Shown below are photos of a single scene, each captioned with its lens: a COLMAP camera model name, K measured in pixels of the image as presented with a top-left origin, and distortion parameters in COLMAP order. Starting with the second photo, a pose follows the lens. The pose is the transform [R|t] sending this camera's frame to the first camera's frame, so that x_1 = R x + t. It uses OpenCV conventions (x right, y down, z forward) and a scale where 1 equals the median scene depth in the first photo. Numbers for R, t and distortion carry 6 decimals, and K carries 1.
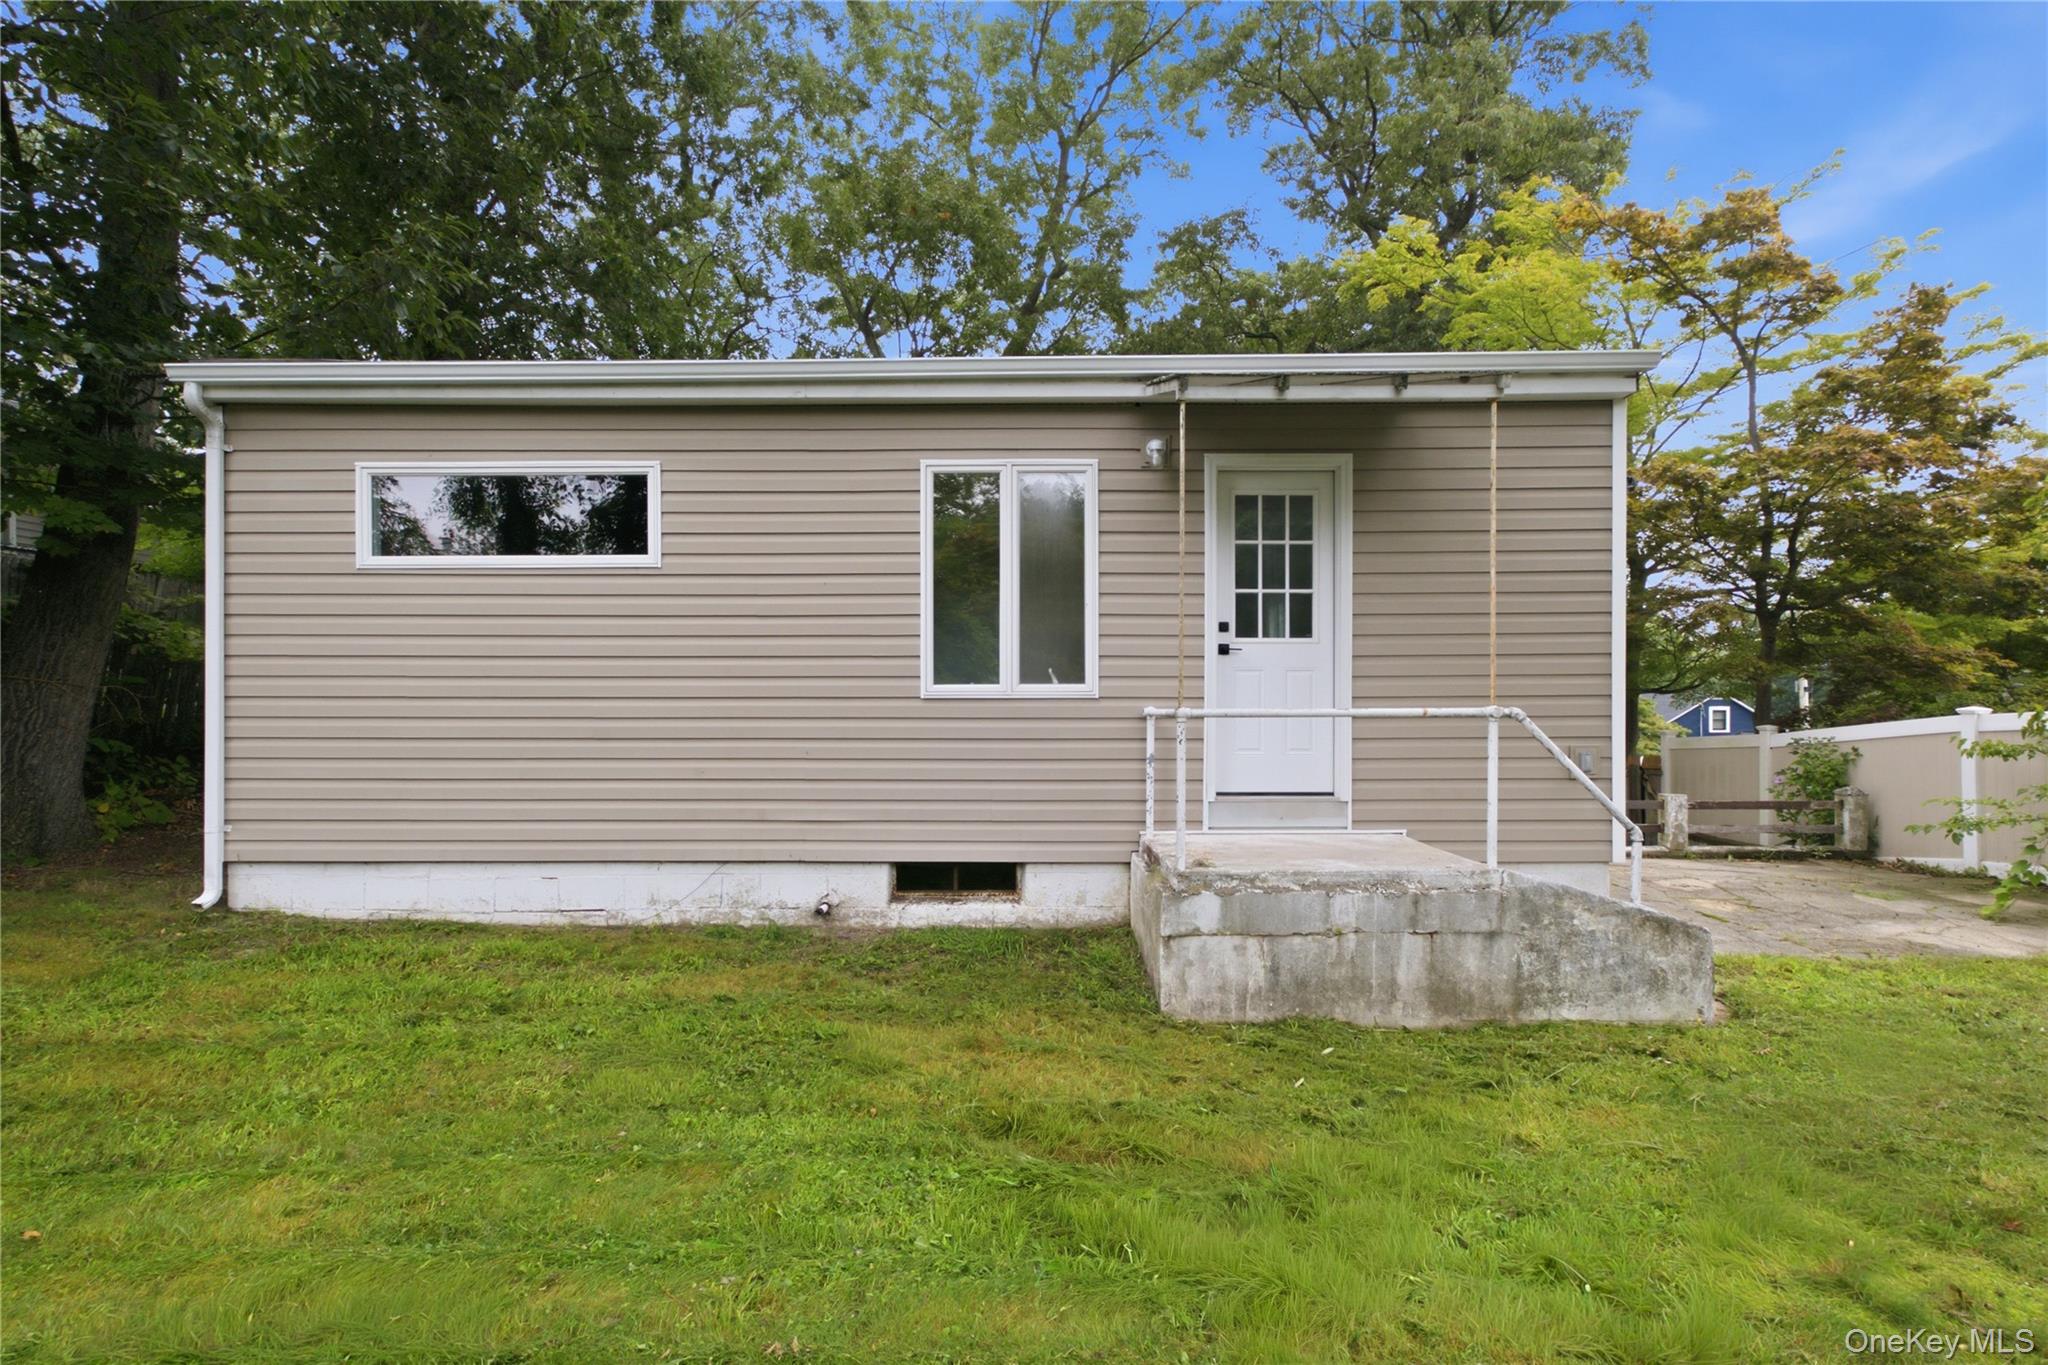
lens RADIAL K [[986.9, 0, 1015.0], [0, 986.9, 695.0], [0, 0, 1]] dist [0.010504, -0.000183]
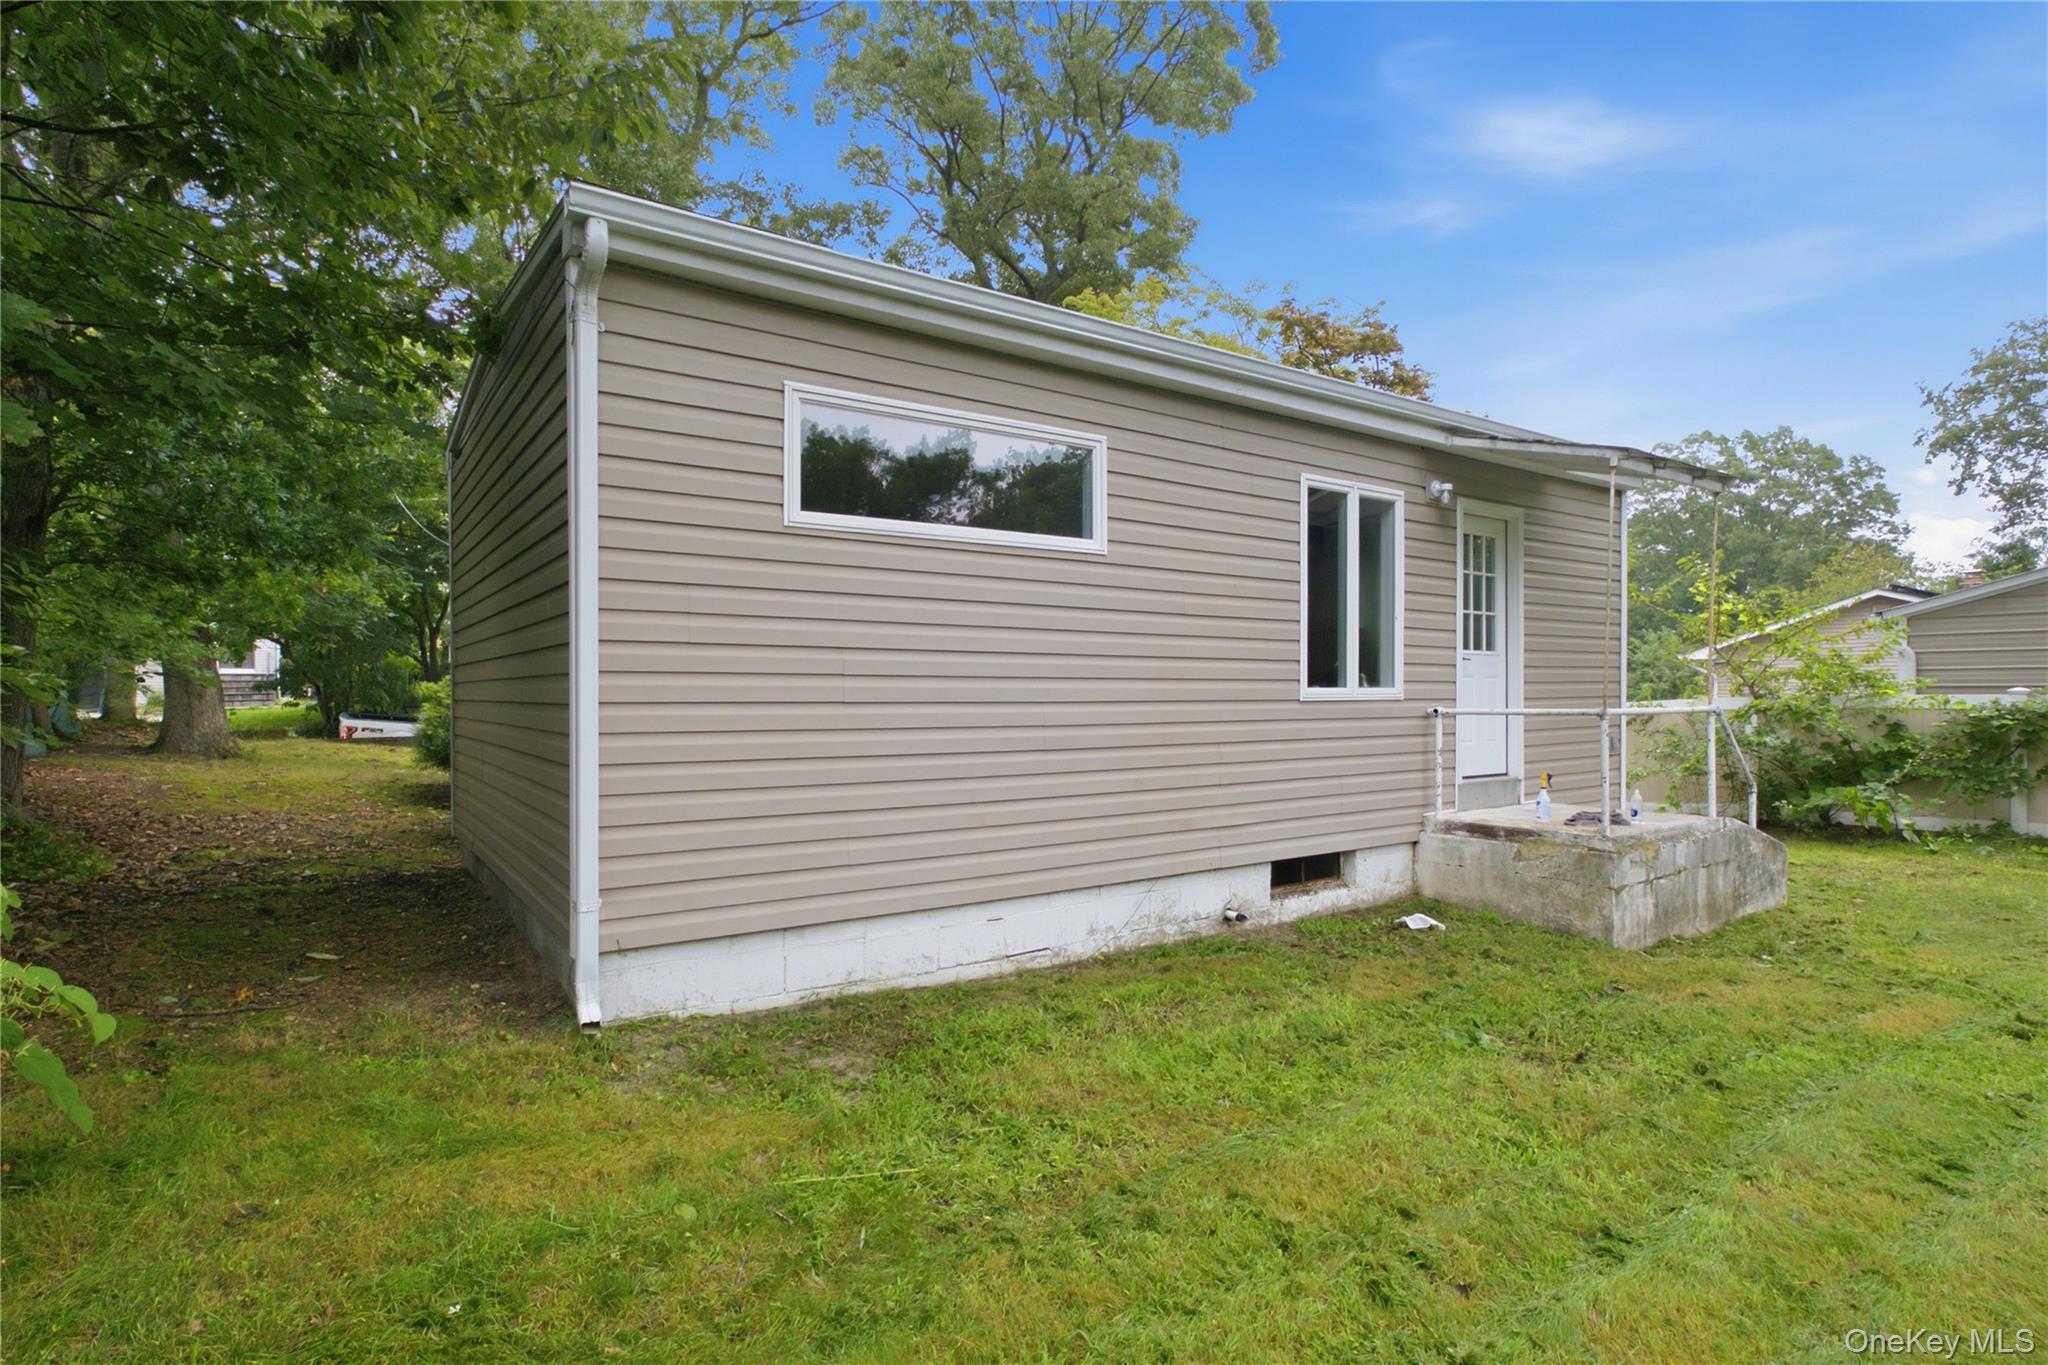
lens RADIAL K [[1021.3, 0, 1018.3], [0, 1021.3, 691.0], [0, 0, 1]] dist [-0.002780, 0.000487]
pose [[0.816157, 0.000881, 0.577830, -0.953336], [-0.001455, 0.999999, 0.000530, -0.006979], [-0.577829, -0.001273, 0.816157, 0.290119]]
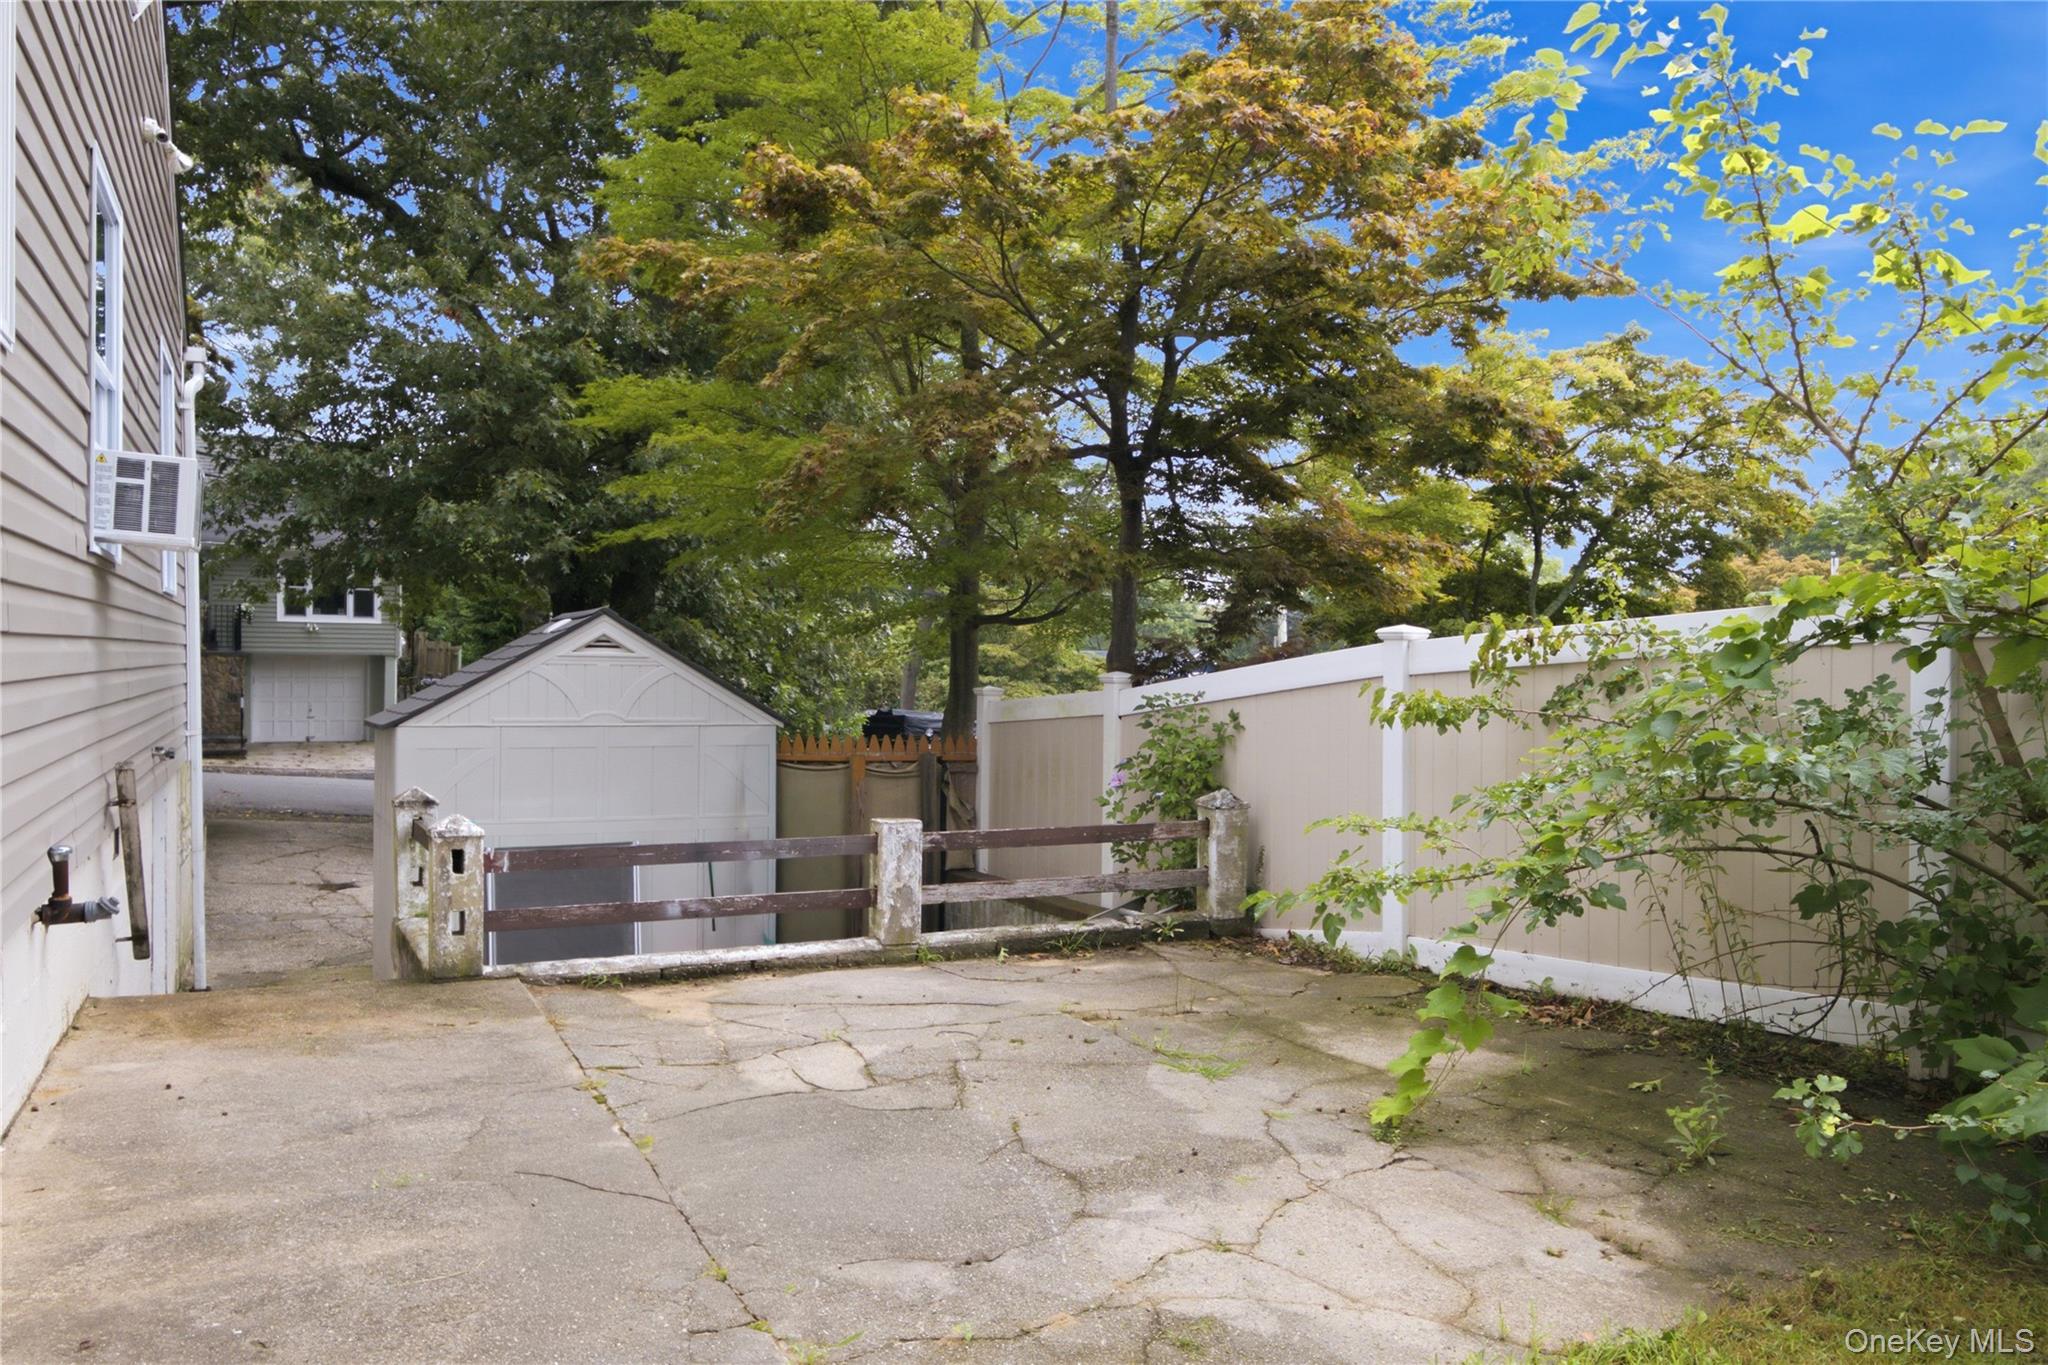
lens RADIAL K [[1469.0, 0, 1019.9], [0, 1469.0, 680.5], [0, 0, 1]] dist [-0.003856, 0.001882]
pose [[0.889766, 0.006711, 0.456367, 0.697635], [-0.013968, 0.999824, 0.012530, 0.049452], [-0.456203, -0.017523, 0.889703, 0.663367]]
